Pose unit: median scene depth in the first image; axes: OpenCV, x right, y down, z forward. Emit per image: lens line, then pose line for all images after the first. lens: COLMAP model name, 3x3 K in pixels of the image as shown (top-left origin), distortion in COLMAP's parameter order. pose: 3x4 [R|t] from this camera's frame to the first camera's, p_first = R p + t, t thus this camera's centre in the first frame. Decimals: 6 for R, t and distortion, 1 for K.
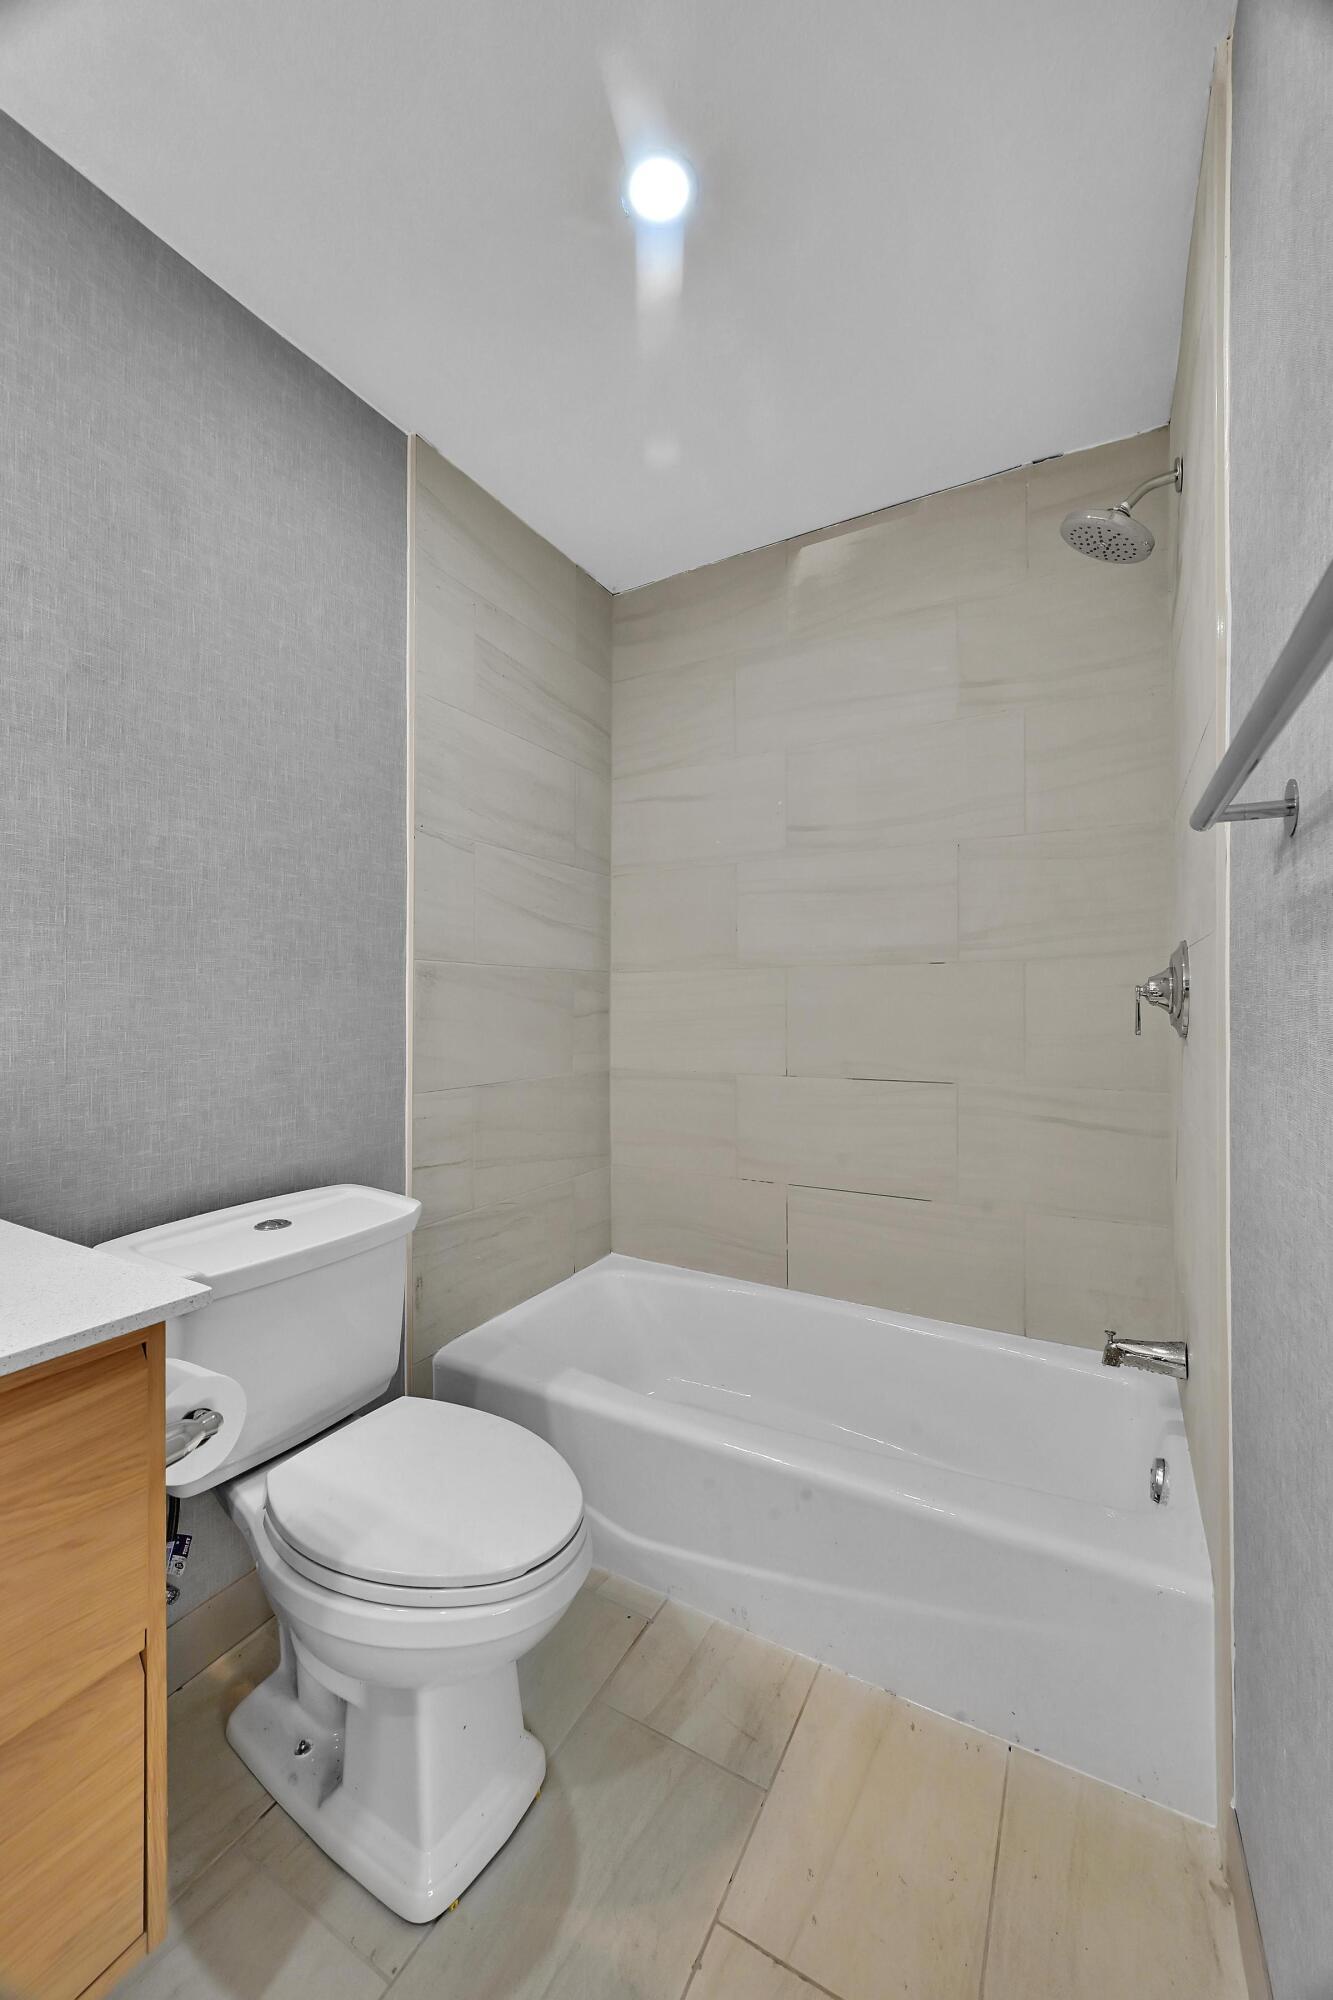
lens RADIAL K [[774.5, 0, 666.5], [0, 774.5, 1000.0], [0, 0, 1]] dist [0.001066, 0.000193]
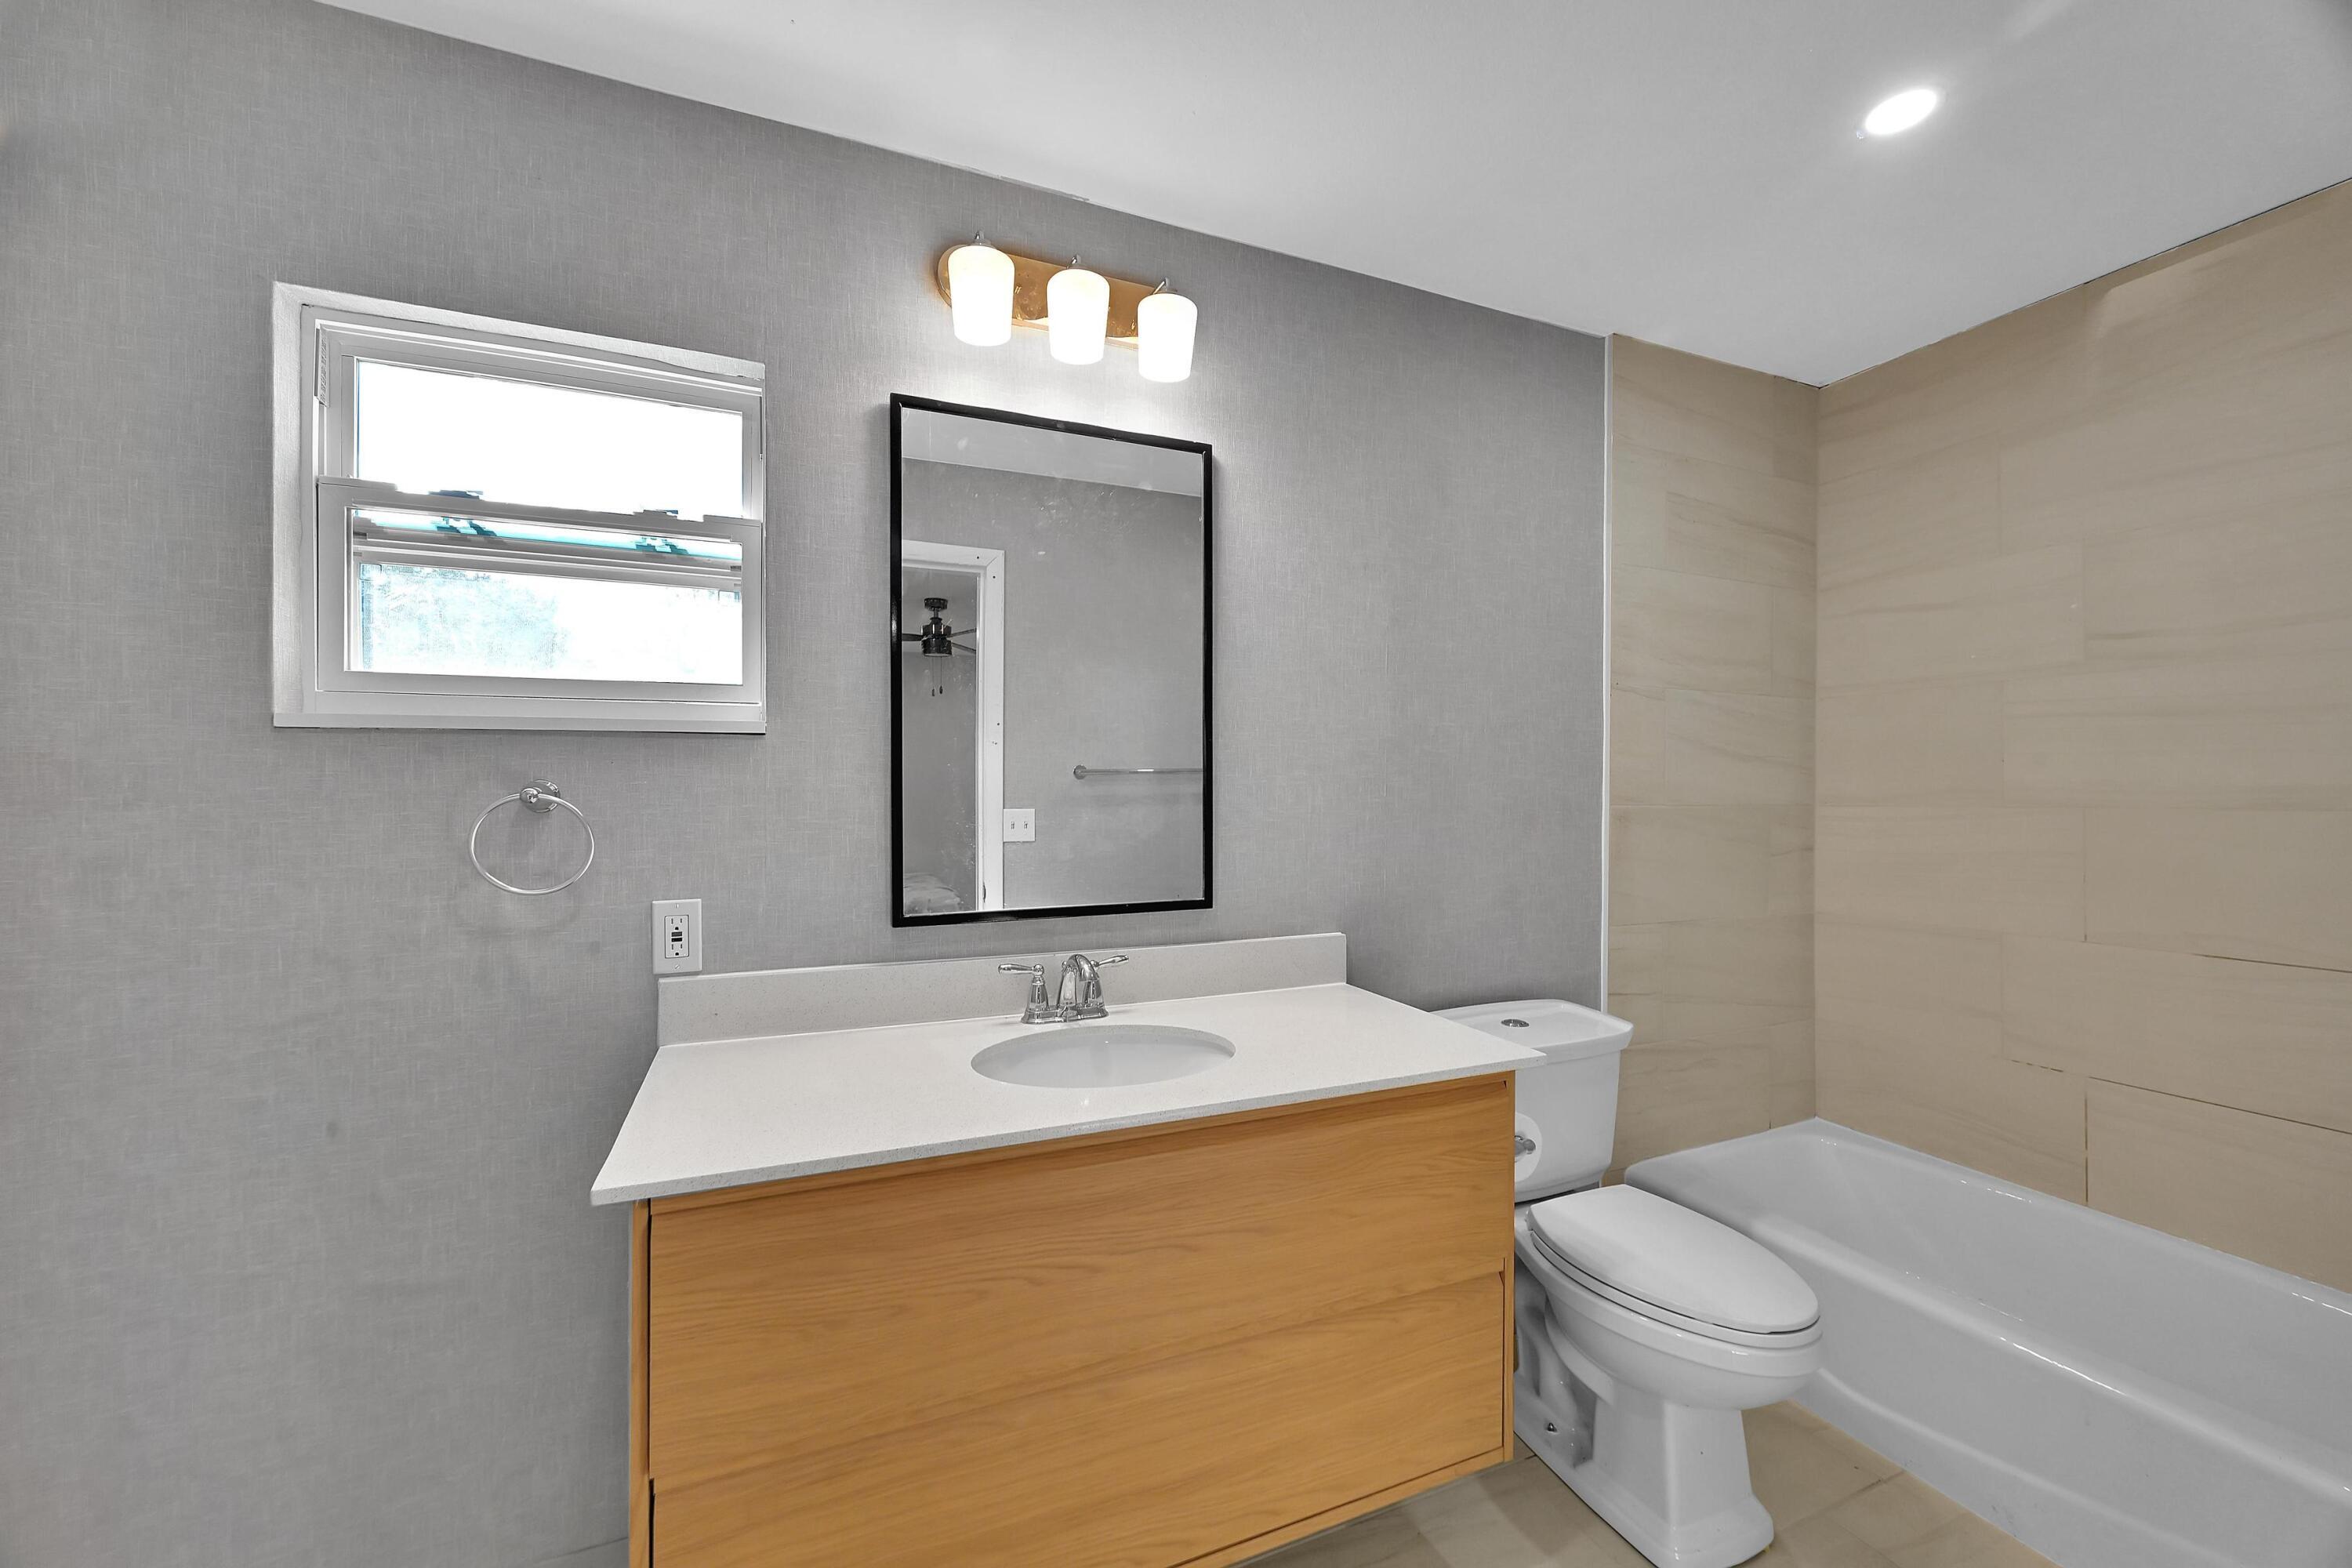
lens RADIAL K [[916.3, 0, 1176.0], [0, 916.3, 784.0], [0, 0, 1]] dist [0.000337, 0.000299]
pose [[0.795737, -0.000811, -0.605641, -0.025596], [-0.002171, 0.999989, -0.004192, -0.075560], [0.605638, 0.004650, 0.795727, -0.420100]]
